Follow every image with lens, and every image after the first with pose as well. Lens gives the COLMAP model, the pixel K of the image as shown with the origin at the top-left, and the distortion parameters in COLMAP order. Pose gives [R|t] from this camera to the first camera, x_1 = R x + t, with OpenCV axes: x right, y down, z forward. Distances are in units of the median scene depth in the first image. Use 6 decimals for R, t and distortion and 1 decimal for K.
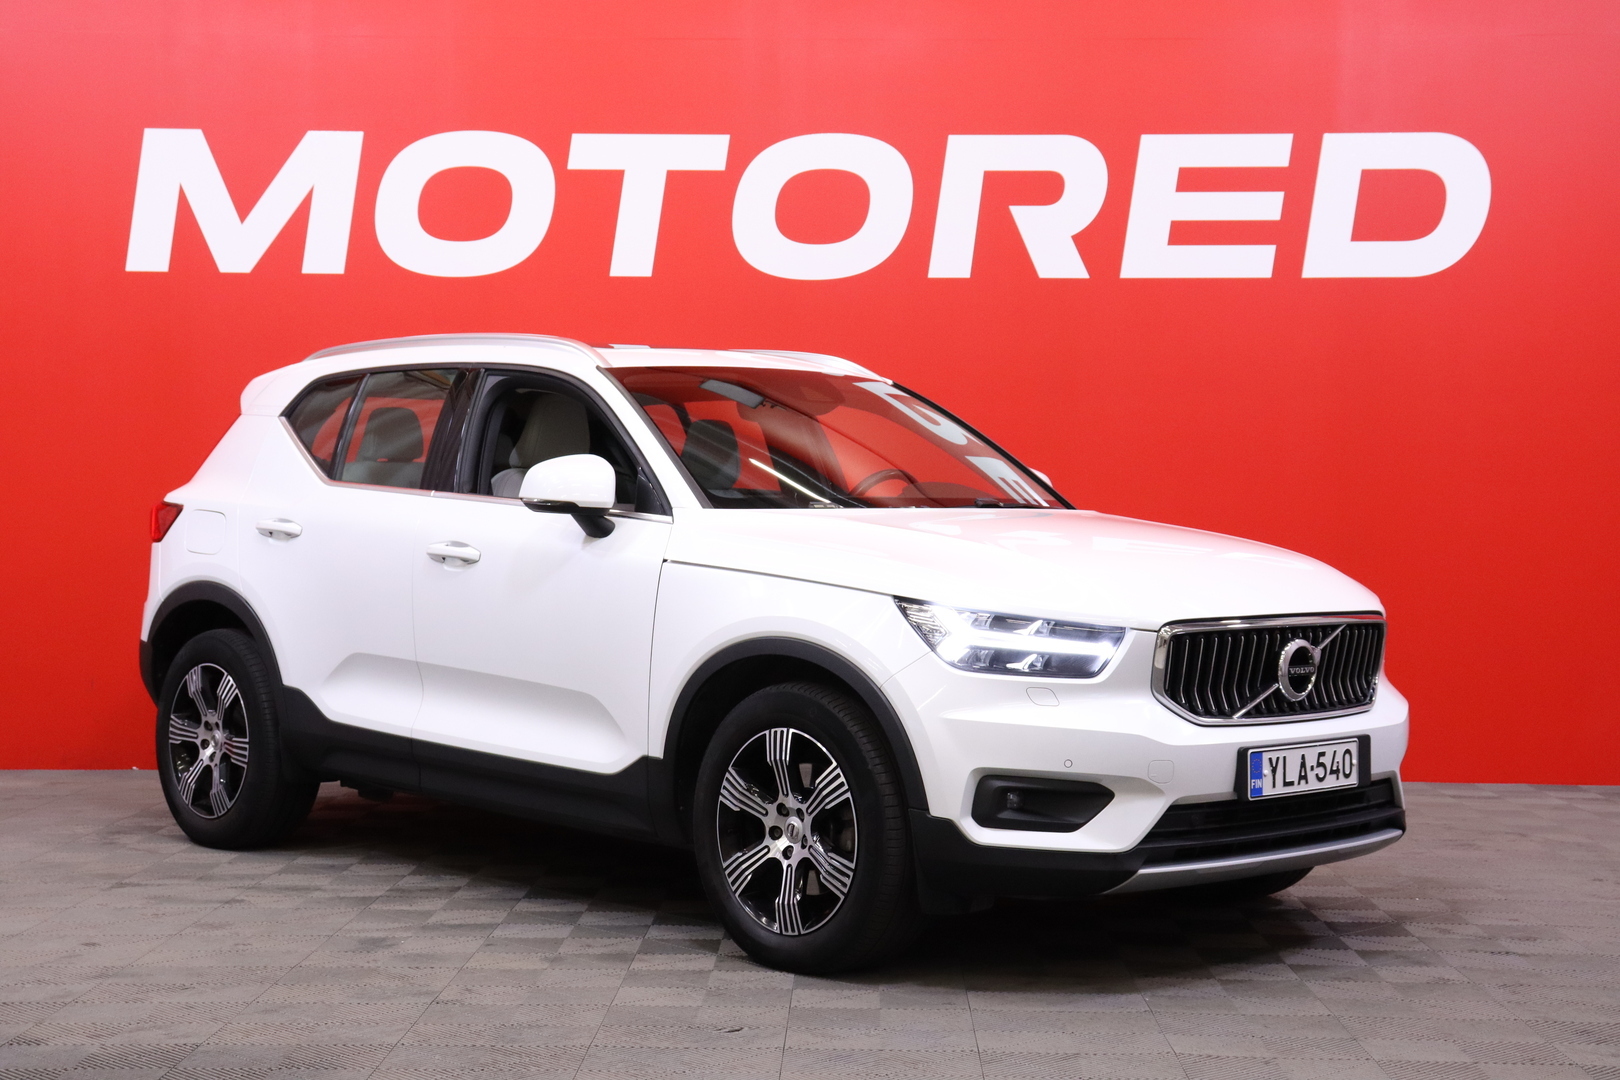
lens RADIAL K [[2692.8, 0, 810.0], [0, 2692.8, 540.0], [0, 0, 1]] dist [0.137112, -0.064978]
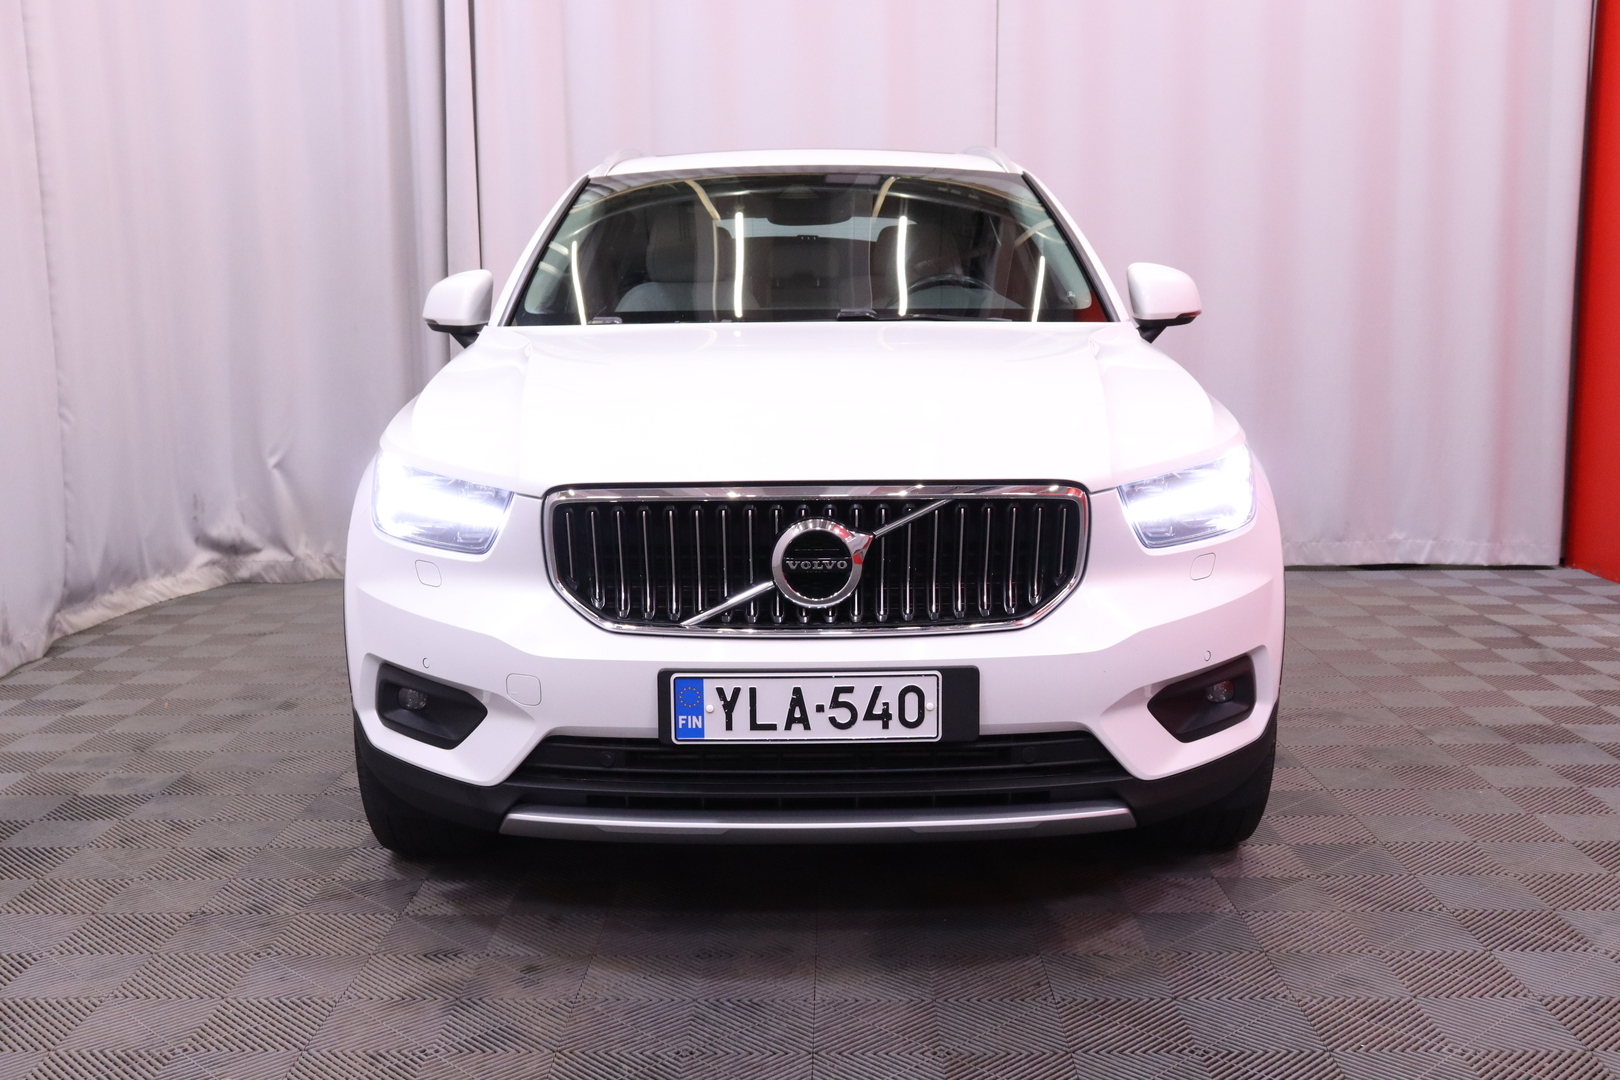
lens RADIAL K [[1788.0, 0, 810.0], [0, 1788.0, 540.0], [0, 0, 1]] dist [-0.088422, 0.004586]
pose [[0.709372, 0.083657, -0.699852, 0.497519], [-0.001947, 0.993160, 0.116745, -0.010599], [0.704831, -0.081453, 0.704683, 0.686857]]
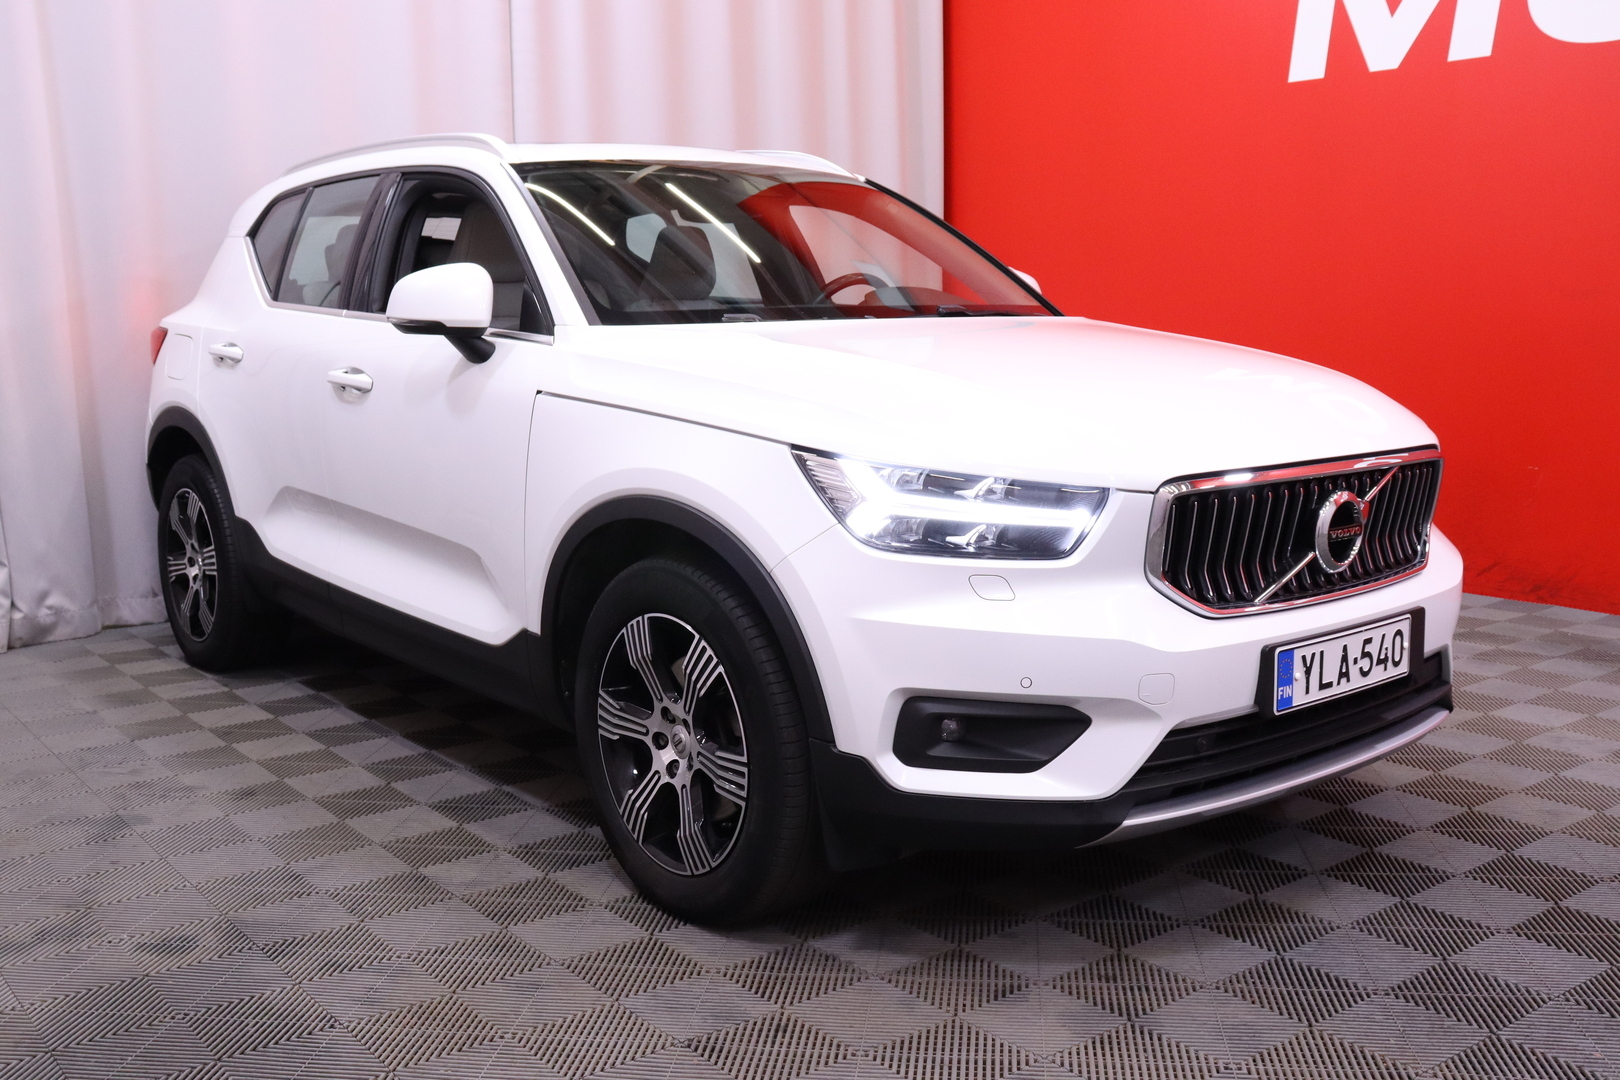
lens RADIAL K [[1692.2, 0, 810.0], [0, 1692.2, 540.0], [0, 0, 1]] dist [-0.145407, 0.222251]
pose [[0.997013, -0.008140, -0.076798, 0.069574], [0.017641, 0.992142, 0.123868, -0.010041], [0.075186, -0.124853, 0.989322, 0.532228]]
